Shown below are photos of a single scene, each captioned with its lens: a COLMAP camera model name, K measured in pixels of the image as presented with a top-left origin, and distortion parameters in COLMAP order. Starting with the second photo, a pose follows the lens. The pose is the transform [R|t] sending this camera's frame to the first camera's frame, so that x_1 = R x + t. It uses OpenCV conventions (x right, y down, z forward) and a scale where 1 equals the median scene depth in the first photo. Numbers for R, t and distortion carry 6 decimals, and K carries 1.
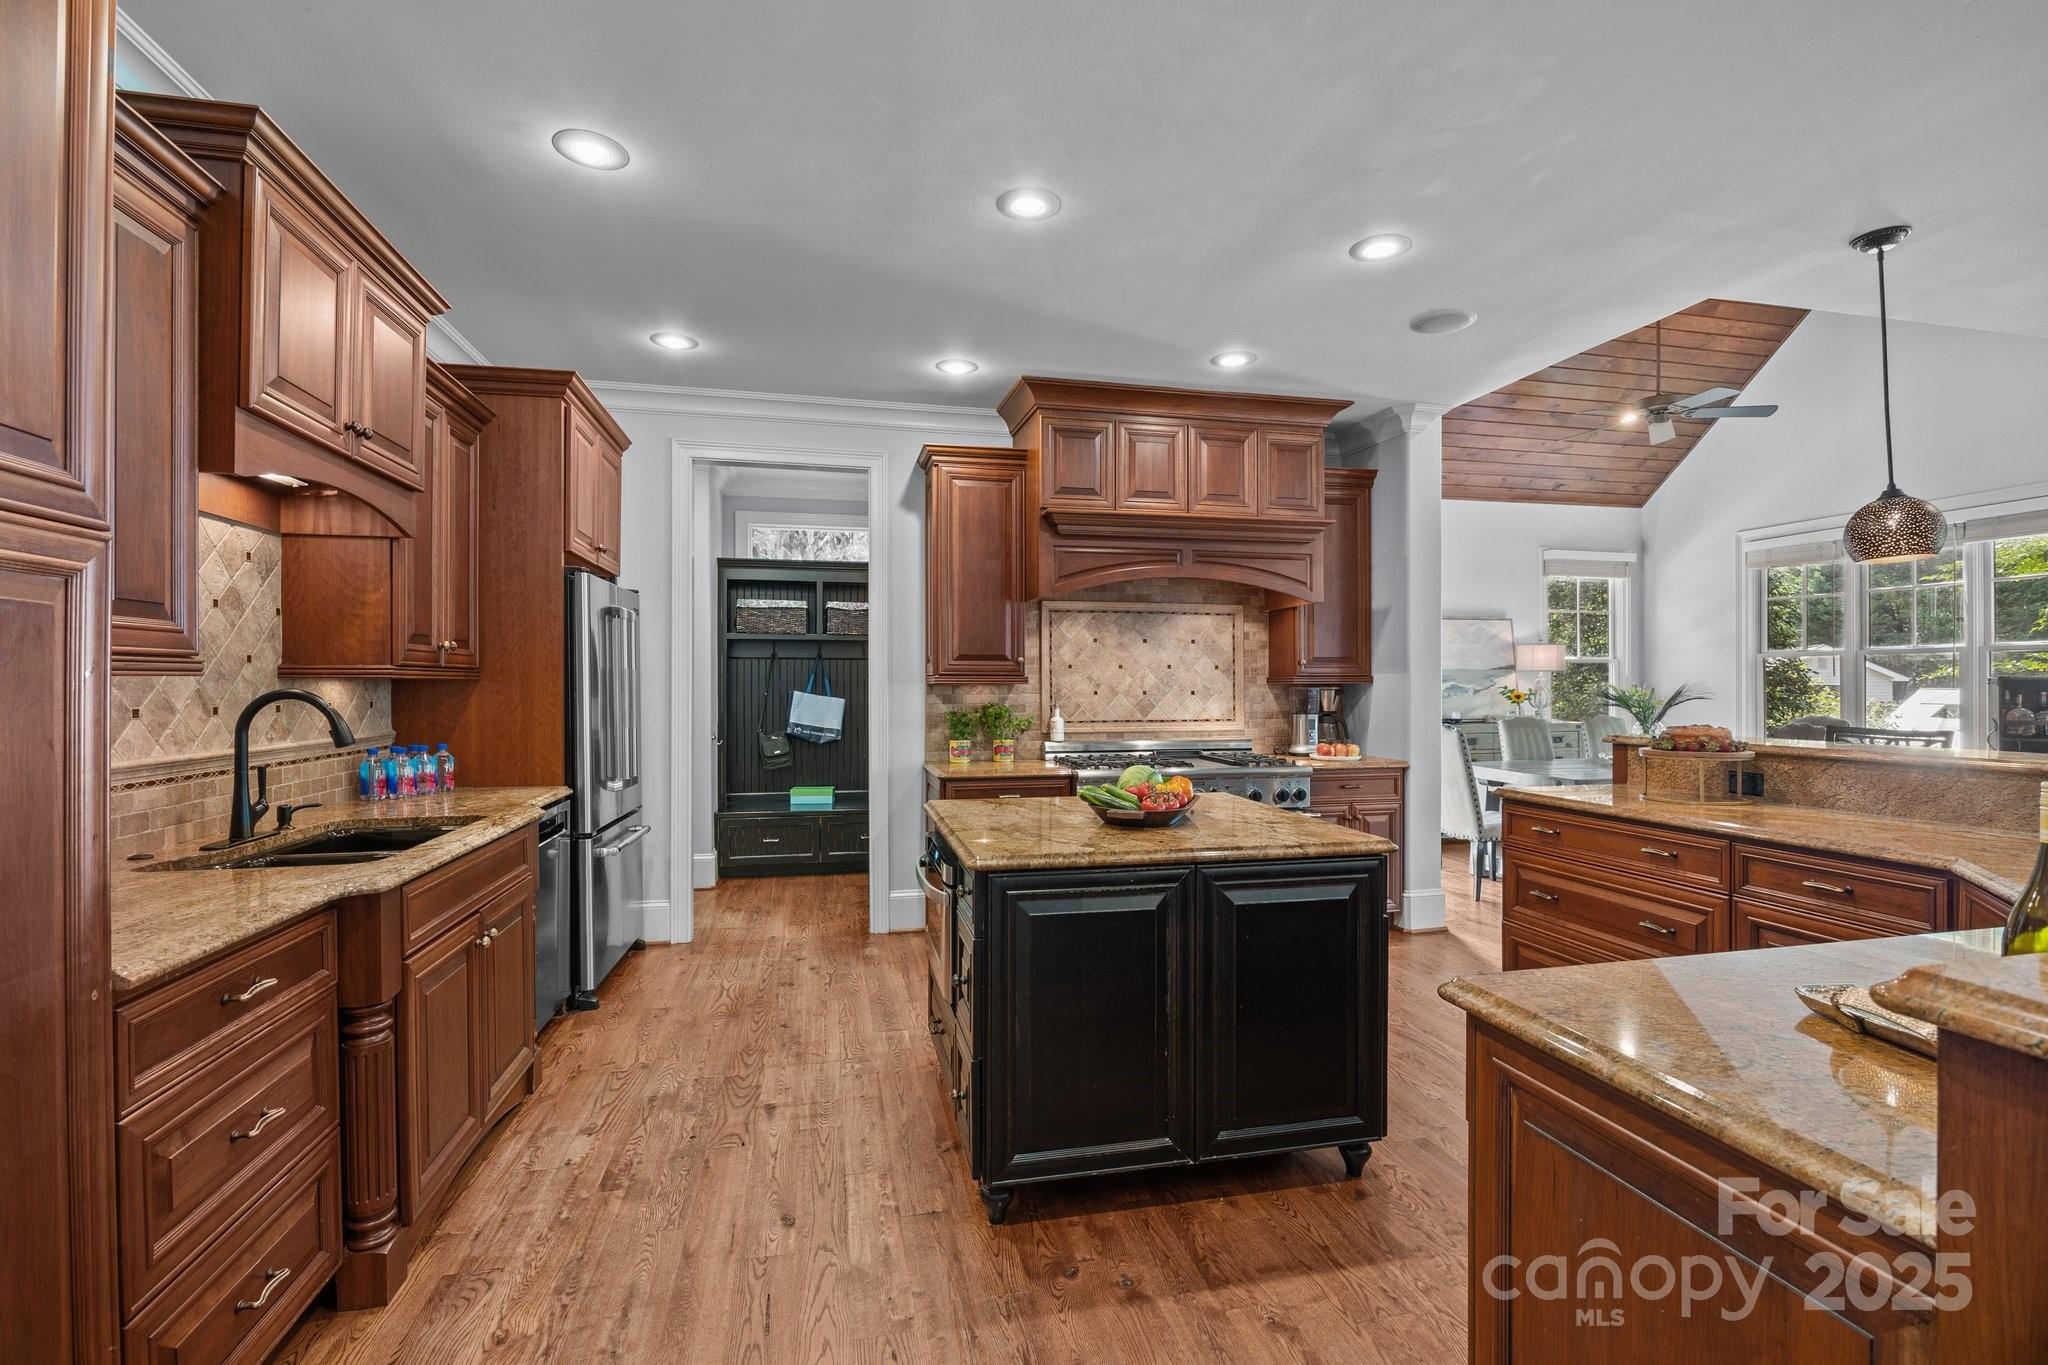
lens RADIAL K [[911.4, 0, 1025.9], [0, 911.4, 689.7], [0, 0, 1]] dist [-0.007299, 0.000644]
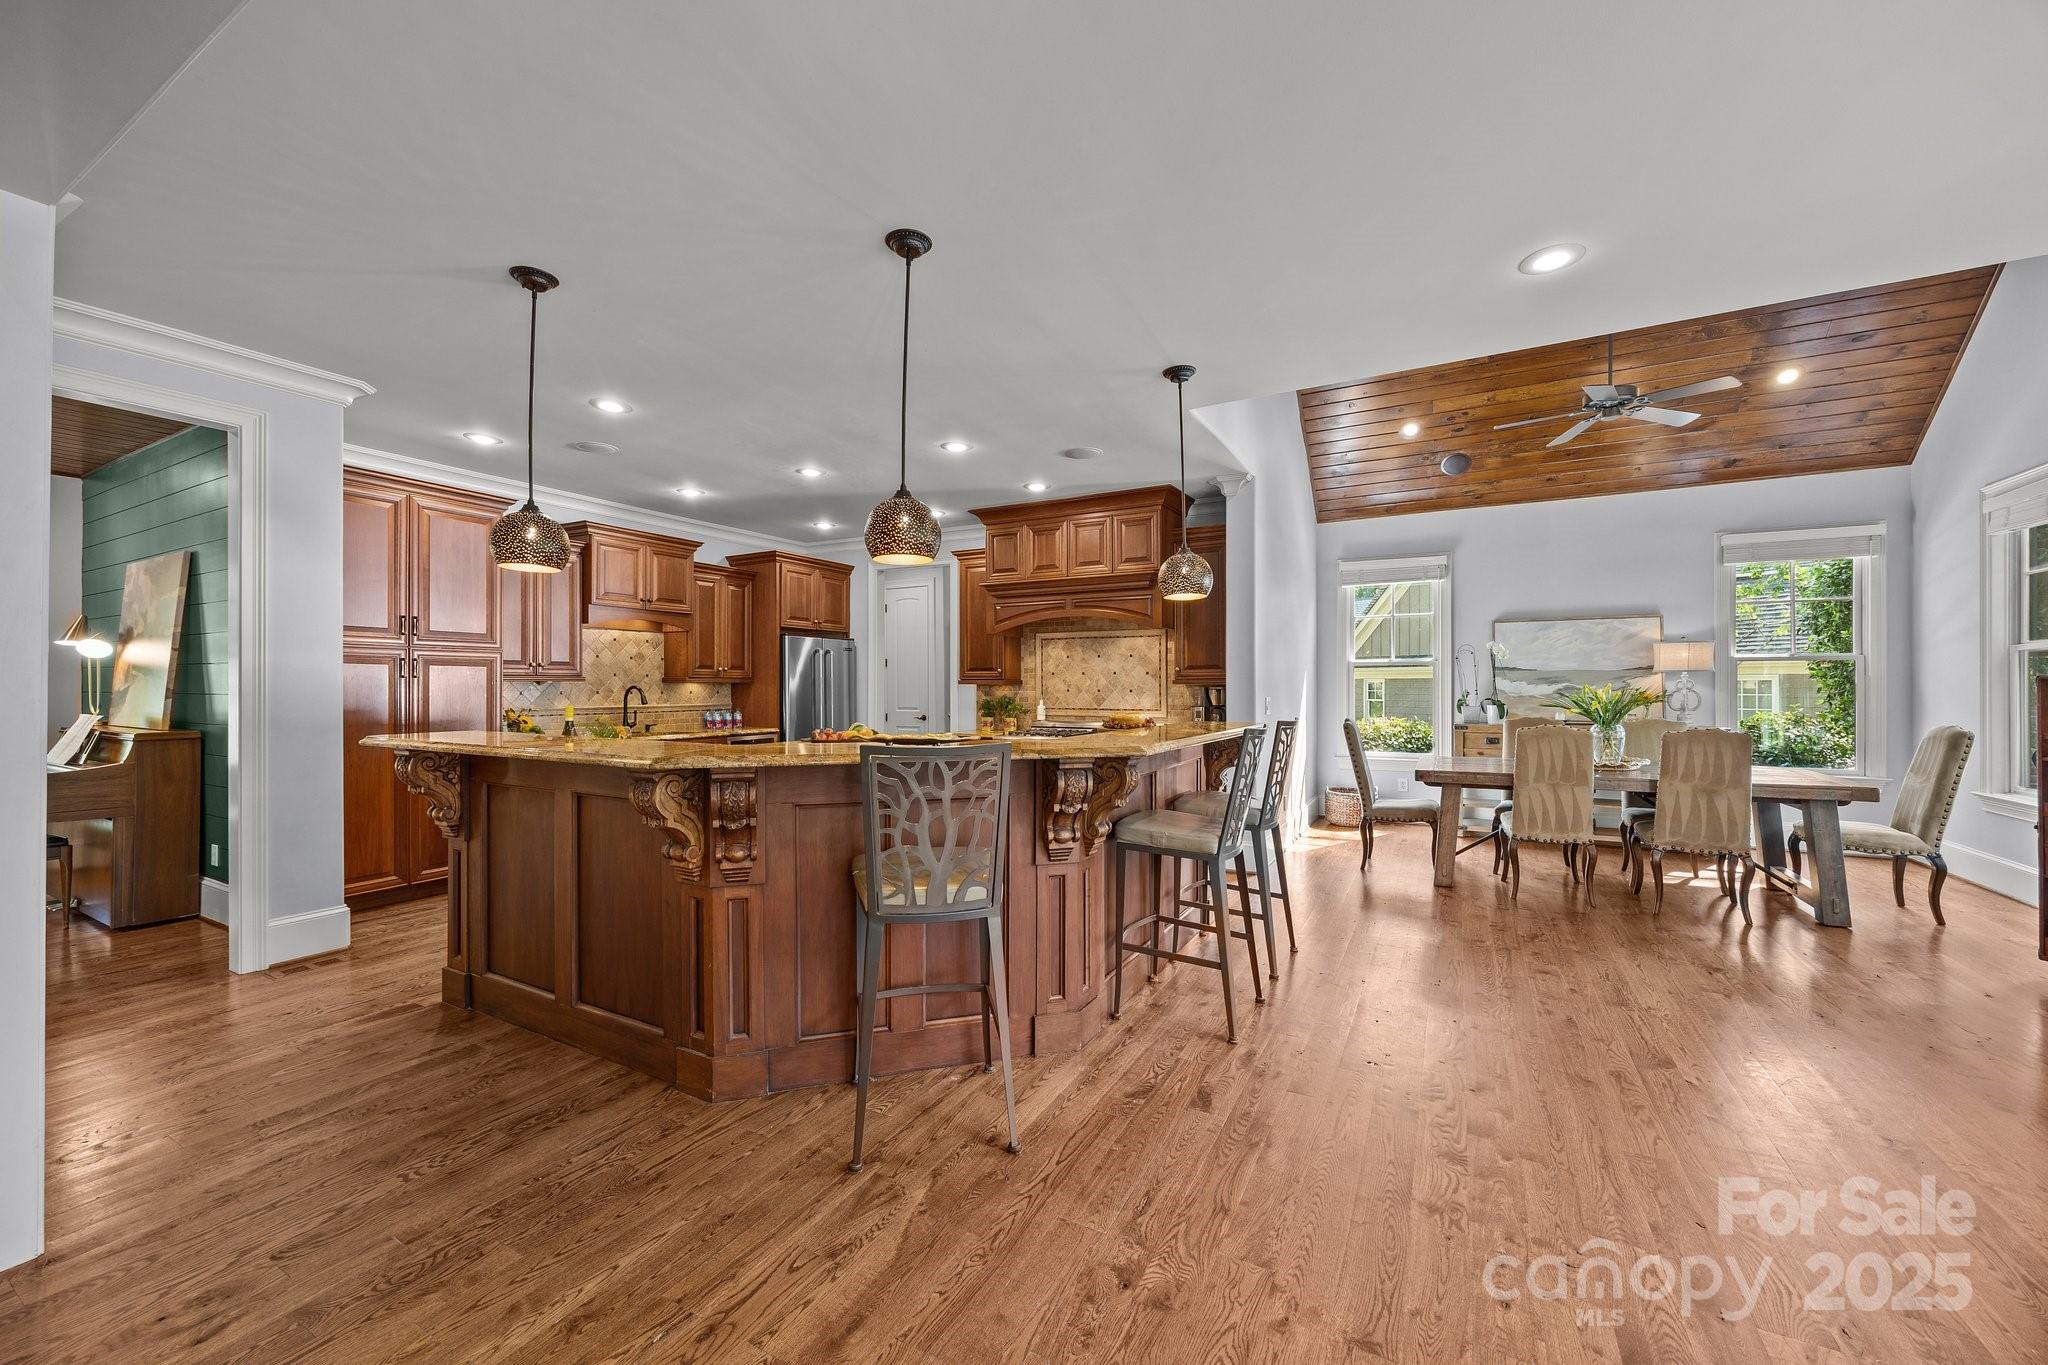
lens RADIAL K [[785.6, 0, 1026.0], [0, 785.6, 680.9], [0, 0, 1]] dist [-0.000101, -0.000756]
pose [[0.744382, -0.003758, -0.667743, 0.894639], [-0.005493, 0.999916, -0.011751, 0.003245], [0.667731, 0.012415, 0.744299, -0.047446]]
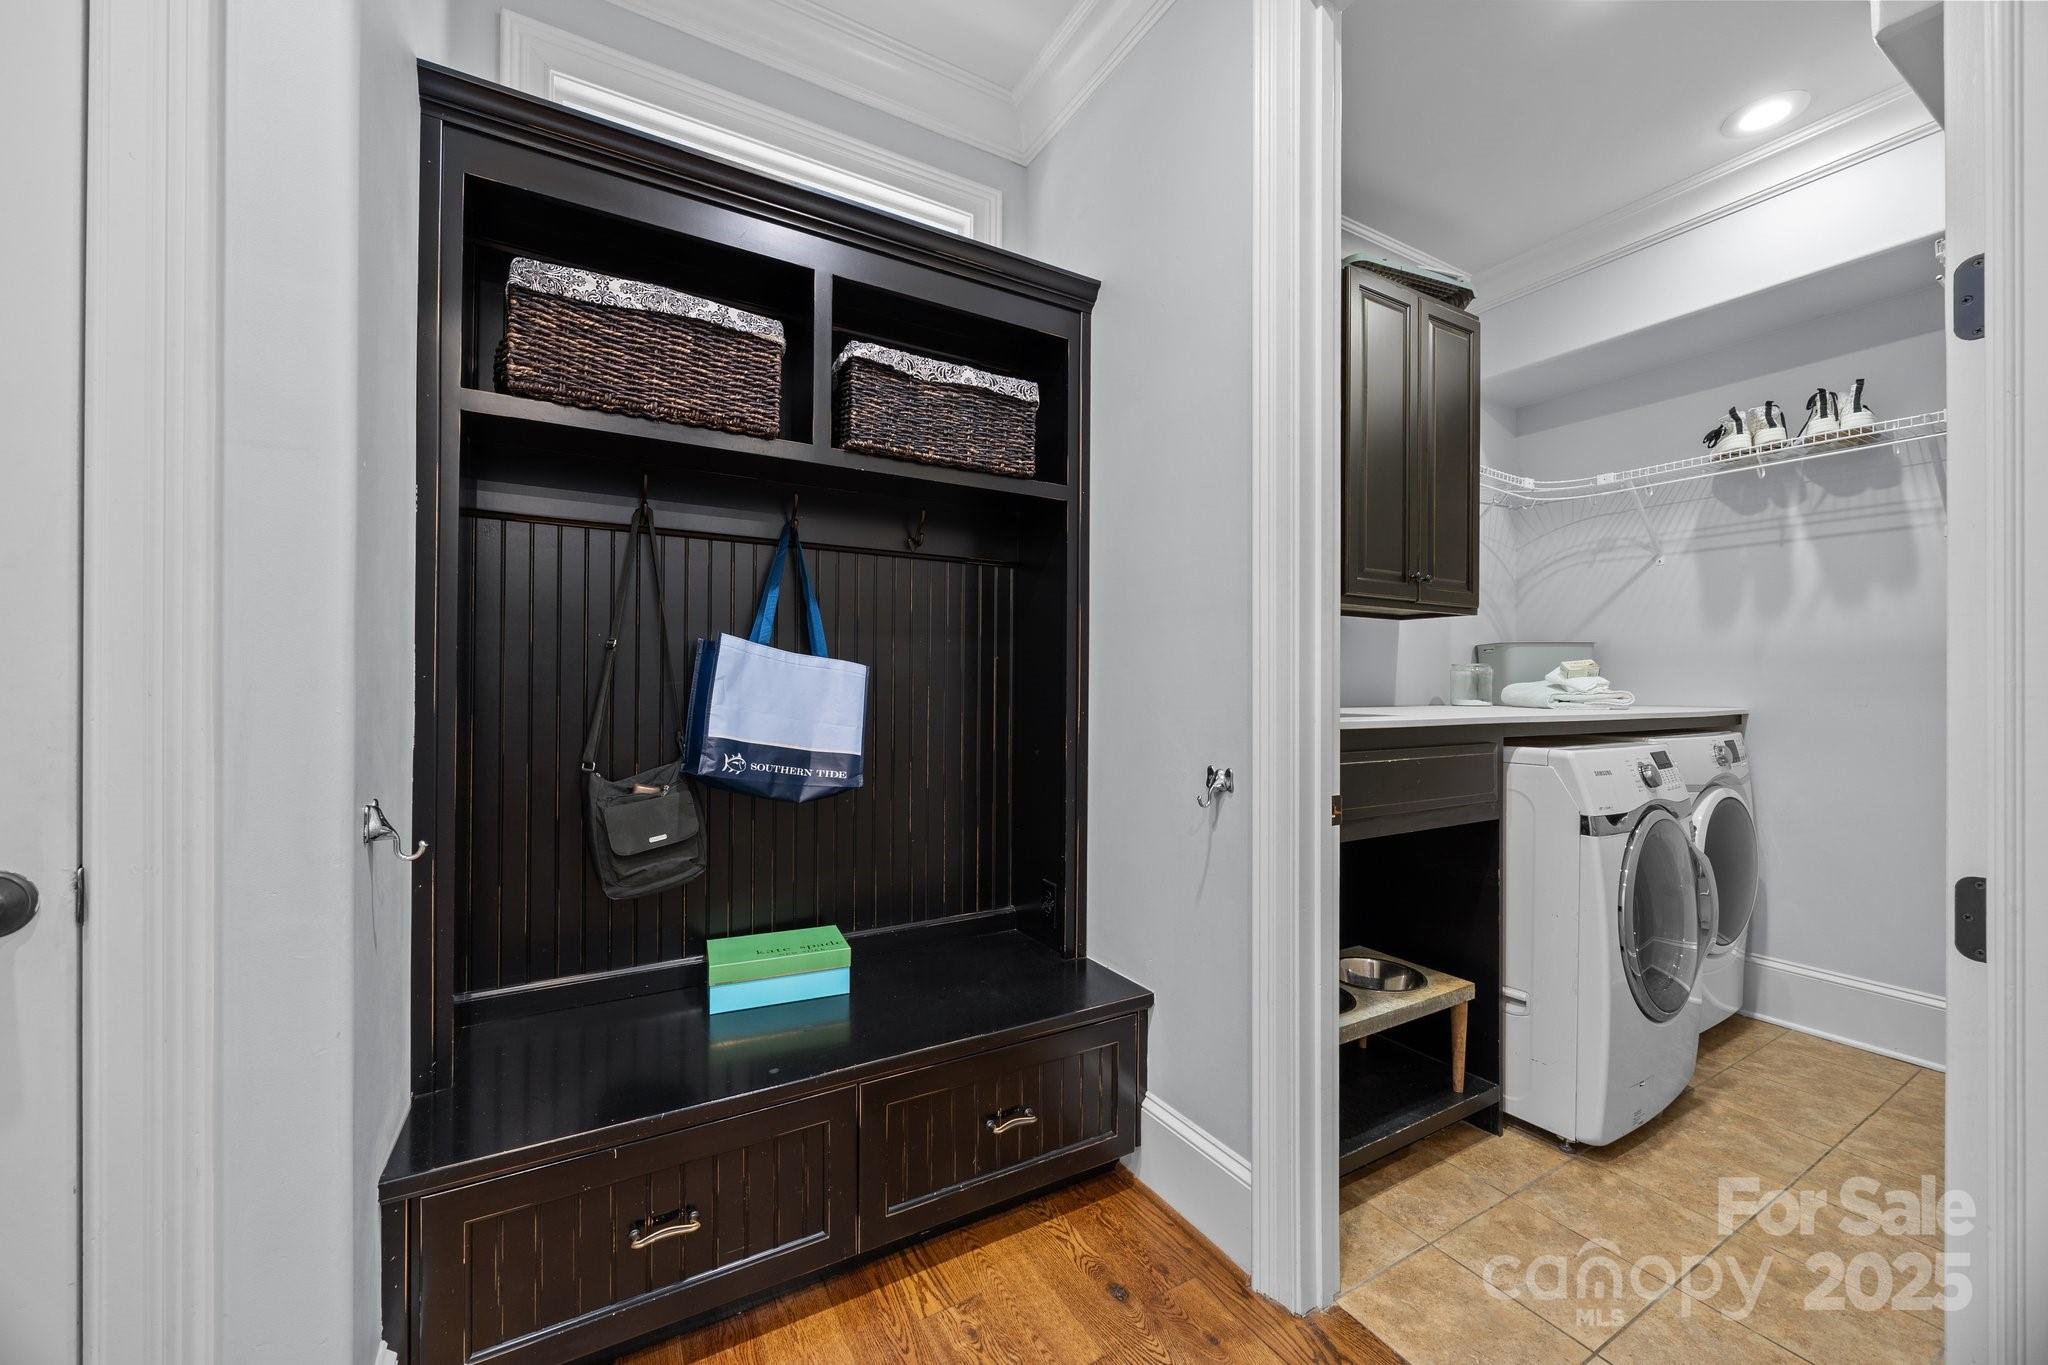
lens RADIAL K [[785.6, 0, 1035.1], [0, 785.6, 679.0], [0, 0, 1]] dist [-0.000101, -0.000756]
pose [[0.954342, 0.004088, 0.298688, -0.288679], [-0.001626, 0.999963, -0.008491, 0.022724], [-0.298712, 0.007618, 0.954313, 0.890608]]
